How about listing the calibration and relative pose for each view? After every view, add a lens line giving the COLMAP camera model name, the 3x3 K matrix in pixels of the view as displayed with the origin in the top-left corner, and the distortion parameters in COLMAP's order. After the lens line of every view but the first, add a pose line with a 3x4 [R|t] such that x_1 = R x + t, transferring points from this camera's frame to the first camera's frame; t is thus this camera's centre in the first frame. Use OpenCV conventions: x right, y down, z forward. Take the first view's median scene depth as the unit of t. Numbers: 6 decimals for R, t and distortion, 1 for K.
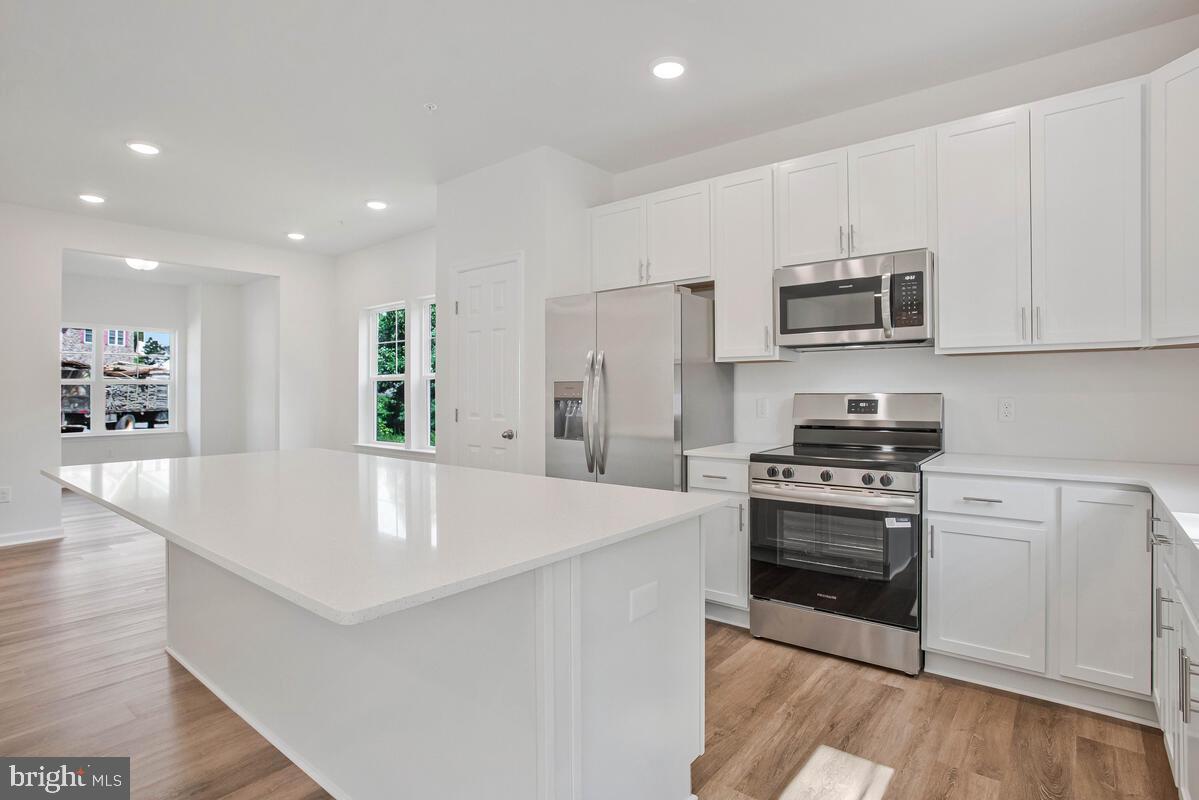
lens RADIAL K [[598.8, 0, 584.0], [0, 598.8, 387.5], [0, 0, 1]] dist [-0.017916, 0.000413]
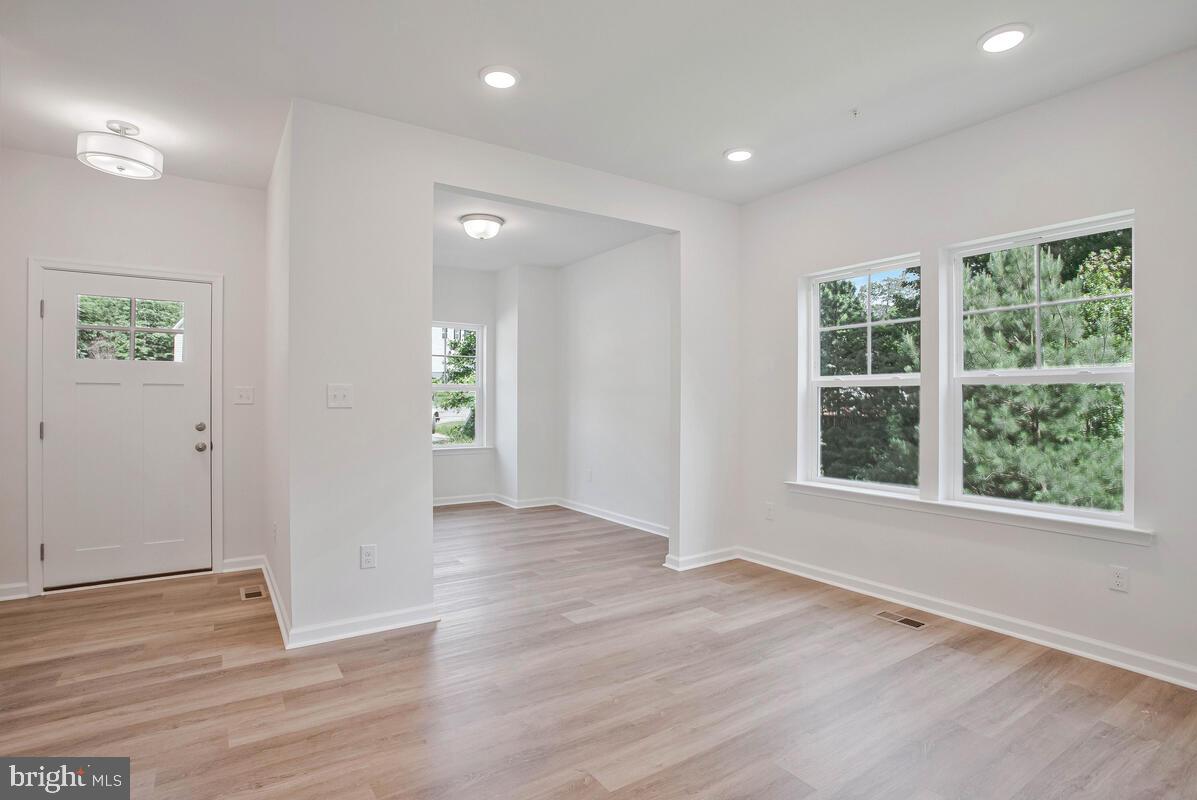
lens RADIAL K [[600.6, 0, 600.2], [0, 600.6, 398.2], [0, 0, 1]] dist [-0.001503, 0.000265]
pose [[0.964462, 0.007005, -0.264130, -0.666978], [-0.005499, 0.999964, 0.006438, 0.000424], [0.264166, -0.004756, 0.964466, 0.506406]]
